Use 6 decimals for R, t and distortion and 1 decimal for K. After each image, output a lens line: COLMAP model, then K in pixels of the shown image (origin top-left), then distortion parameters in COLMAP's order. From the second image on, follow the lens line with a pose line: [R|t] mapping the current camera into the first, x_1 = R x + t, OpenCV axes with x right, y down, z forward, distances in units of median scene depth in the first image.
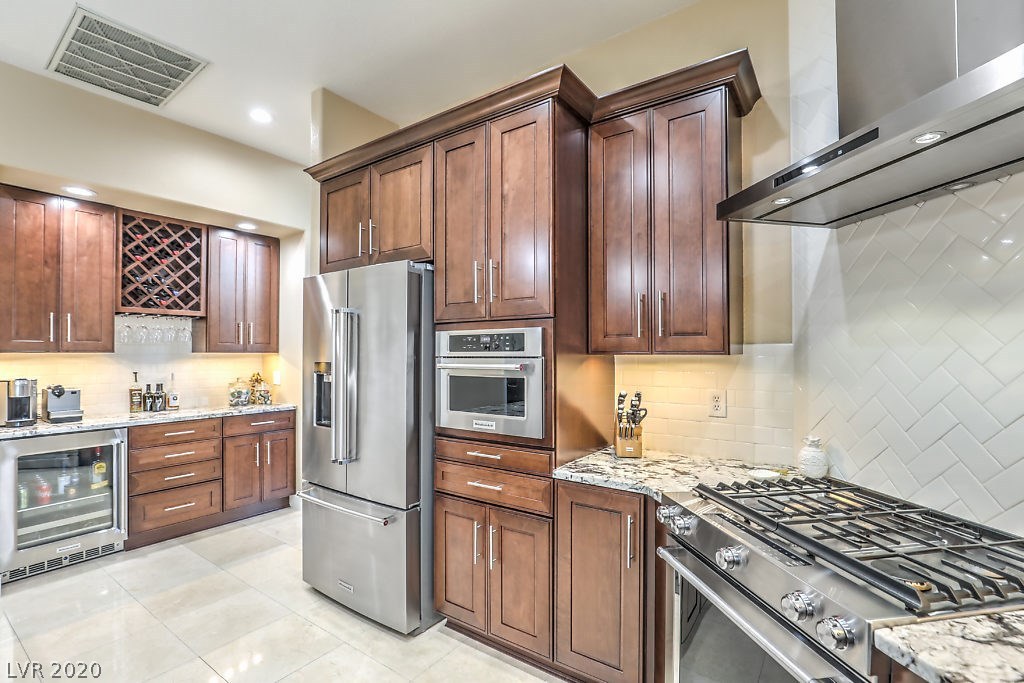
lens RADIAL K [[468.4, 0, 515.2], [0, 468.4, 348.9], [0, 0, 1]] dist [-0.024402, 0.005713]
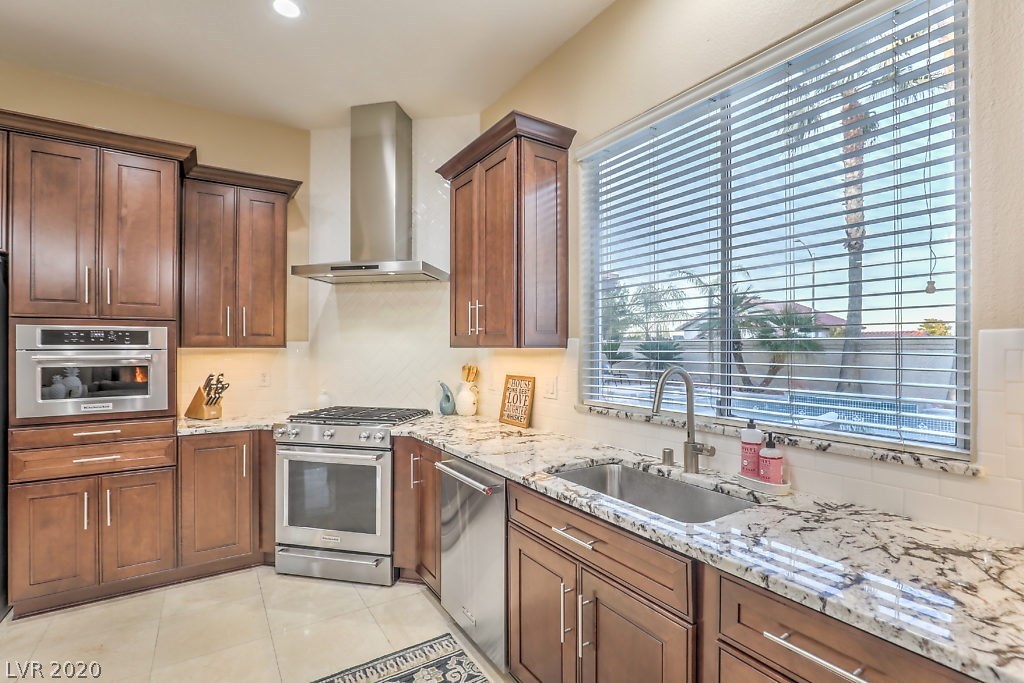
lens RADIAL K [[468.4, 0, 515.8], [0, 468.4, 348.0], [0, 0, 1]] dist [-0.024402, 0.005713]
pose [[0.359630, 0.002926, 0.933090, -0.517101], [-0.005584, 0.999984, -0.000983, 0.006181], [-0.933078, -0.004857, 0.359640, -0.264738]]
